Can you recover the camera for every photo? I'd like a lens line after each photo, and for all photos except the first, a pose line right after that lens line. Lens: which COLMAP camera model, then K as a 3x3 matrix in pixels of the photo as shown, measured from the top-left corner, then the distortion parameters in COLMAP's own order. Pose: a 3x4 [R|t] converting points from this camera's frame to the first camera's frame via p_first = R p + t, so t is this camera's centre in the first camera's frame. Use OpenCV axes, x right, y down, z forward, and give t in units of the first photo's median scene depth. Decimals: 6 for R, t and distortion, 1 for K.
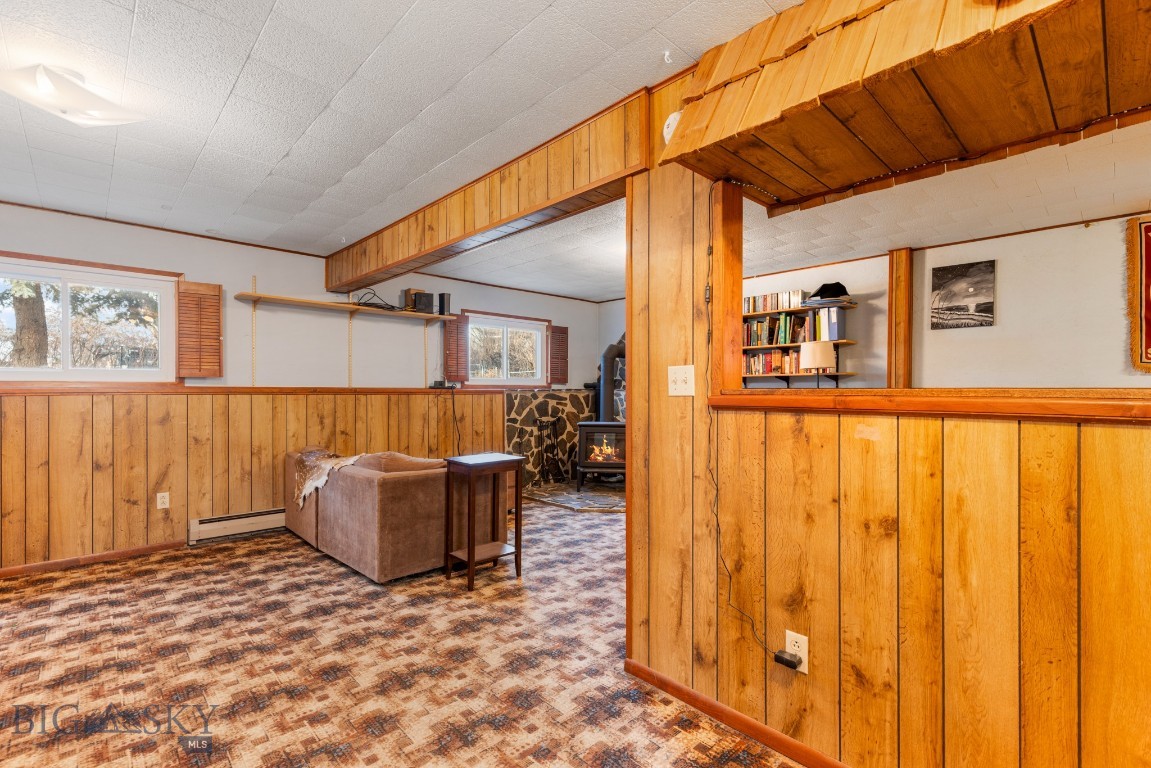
lens RADIAL K [[519.4, 0, 565.8], [0, 519.4, 391.4], [0, 0, 1]] dist [0.007565, -0.000261]
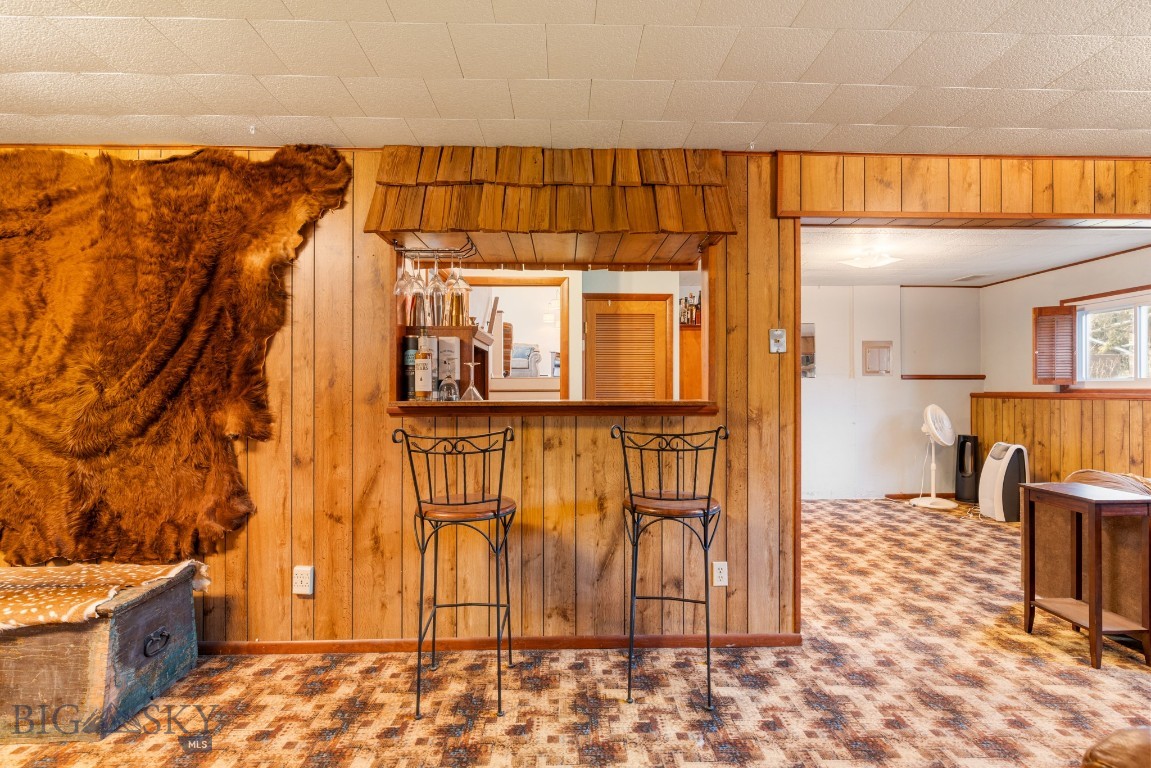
lens RADIAL K [[556.3, 0, 578.5], [0, 556.3, 386.0], [0, 0, 1]] dist [-0.006137, 0.002098]
pose [[-0.666036, -0.001741, -0.745918, 0.612196], [0.000882, 0.999995, -0.003122, -0.016453], [0.745919, -0.002737, -0.666031, 0.640657]]
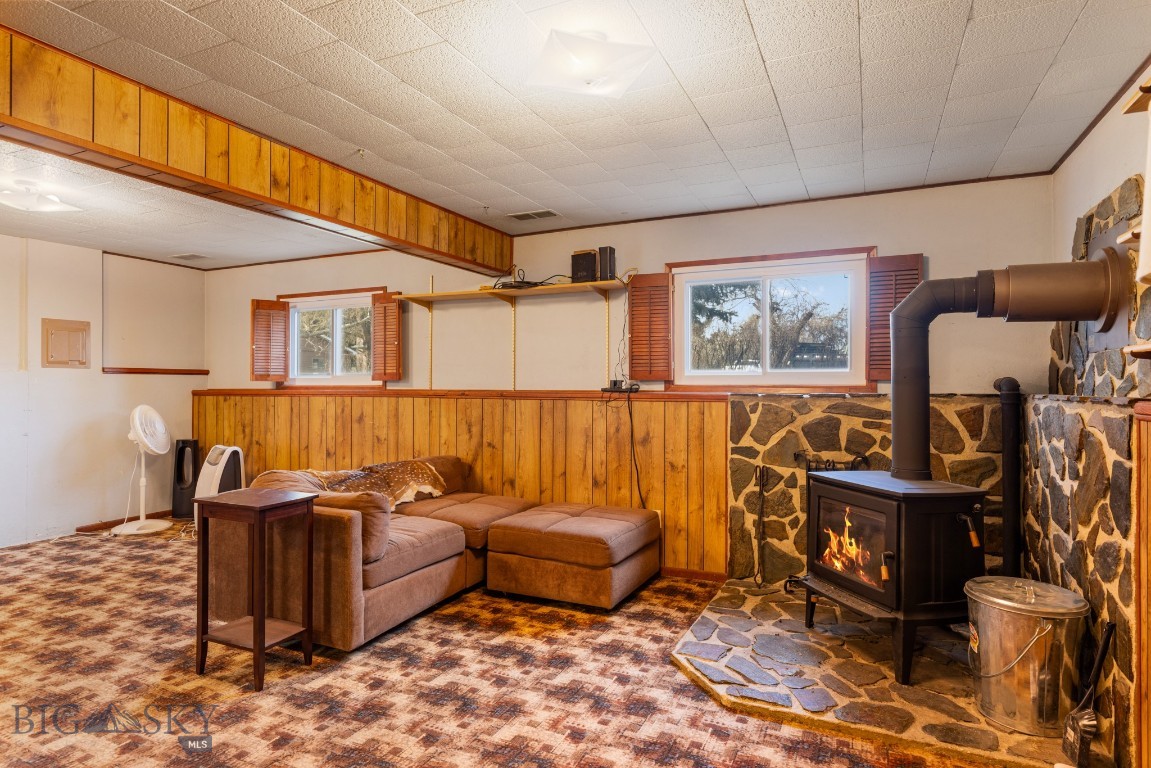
lens RADIAL K [[618.2, 0, 581.8], [0, 618.2, 389.7], [0, 0, 1]] dist [0.000942, 0.001105]
pose [[0.381187, 0.008168, -0.924462, 0.501808], [-0.000733, 0.999963, 0.008533, -0.015884], [0.924498, -0.002575, 0.381179, 0.706534]]
